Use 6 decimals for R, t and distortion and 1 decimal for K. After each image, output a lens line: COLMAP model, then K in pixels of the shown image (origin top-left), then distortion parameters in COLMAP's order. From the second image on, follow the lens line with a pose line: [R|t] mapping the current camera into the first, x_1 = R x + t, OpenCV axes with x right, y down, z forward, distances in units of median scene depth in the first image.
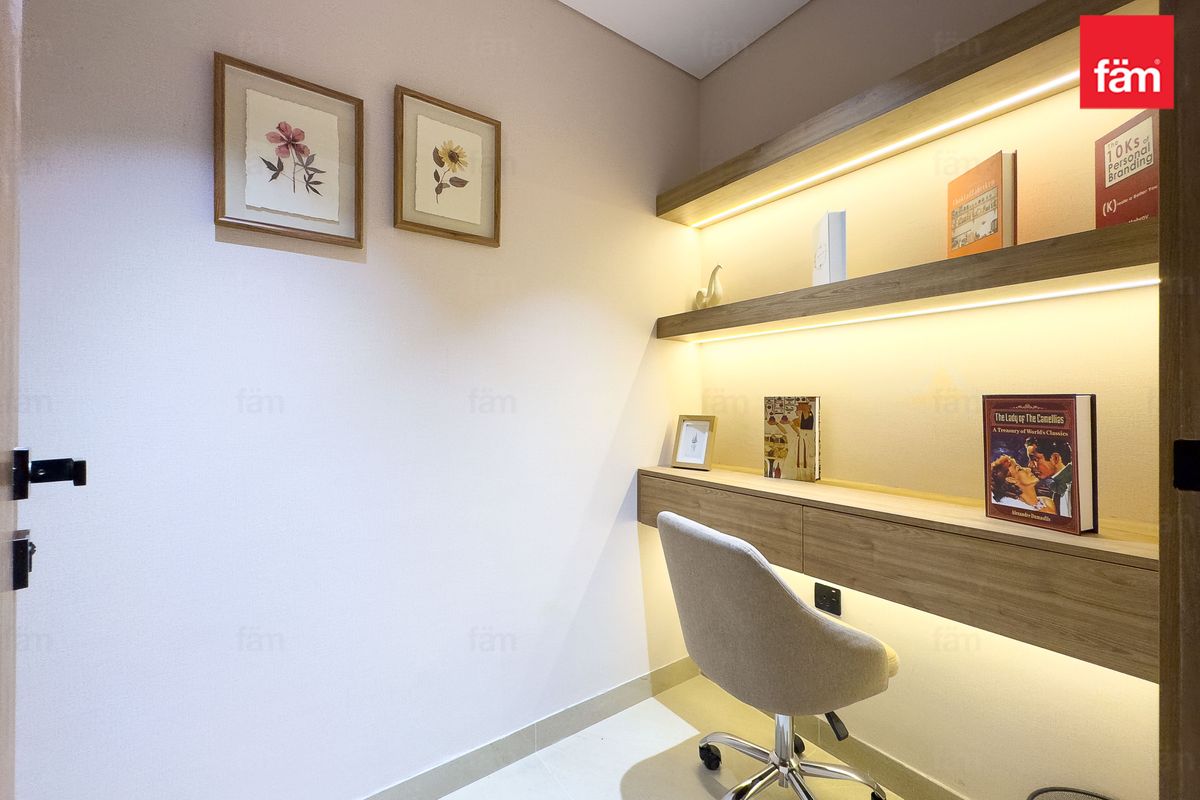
lens RADIAL K [[479.1, 0, 601.2], [0, 479.1, 391.7], [0, 0, 1]] dist [-0.000605, -0.000094]
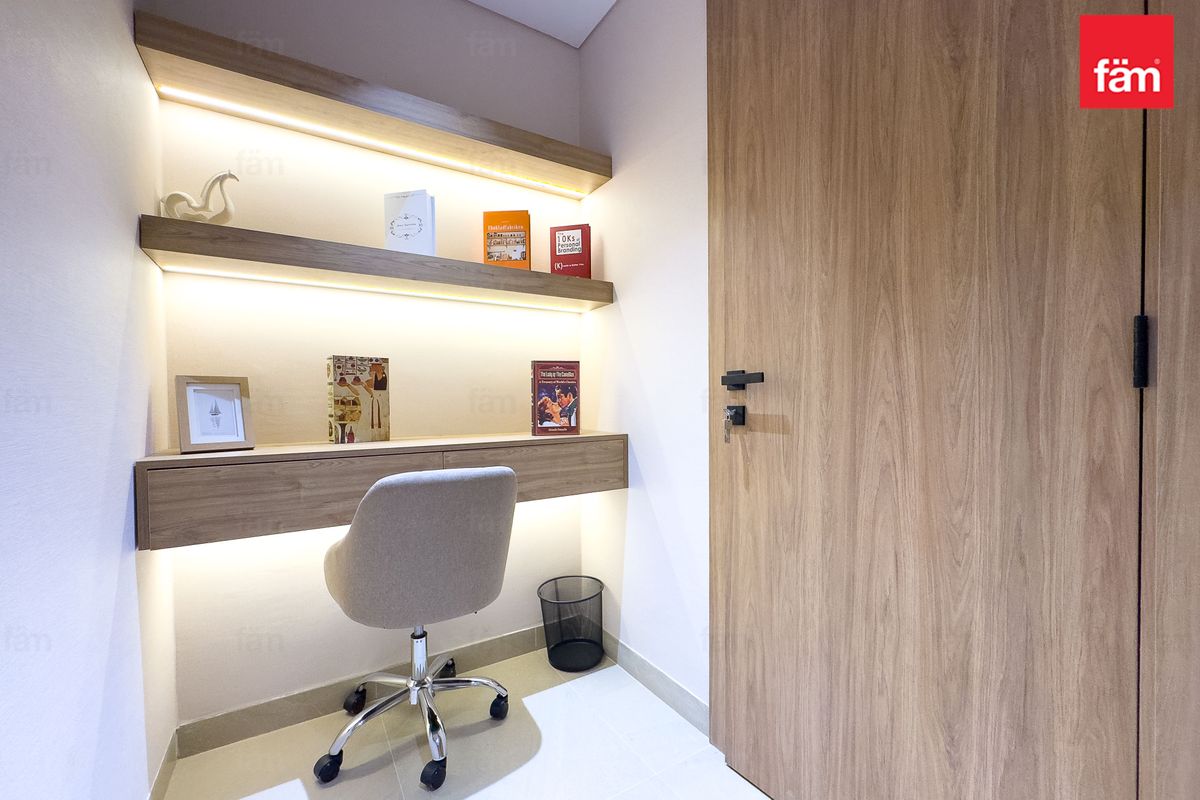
lens RADIAL K [[482.5, 0, 600.0], [0, 482.5, 400.0], [0, 0, 1]] dist [-0.001291, -0.000177]
pose [[0.067480, -0.002998, 0.997716, -0.580836], [-0.010008, 0.999943, 0.003682, 0.095009], [-0.997670, -0.010234, 0.067446, 0.486391]]
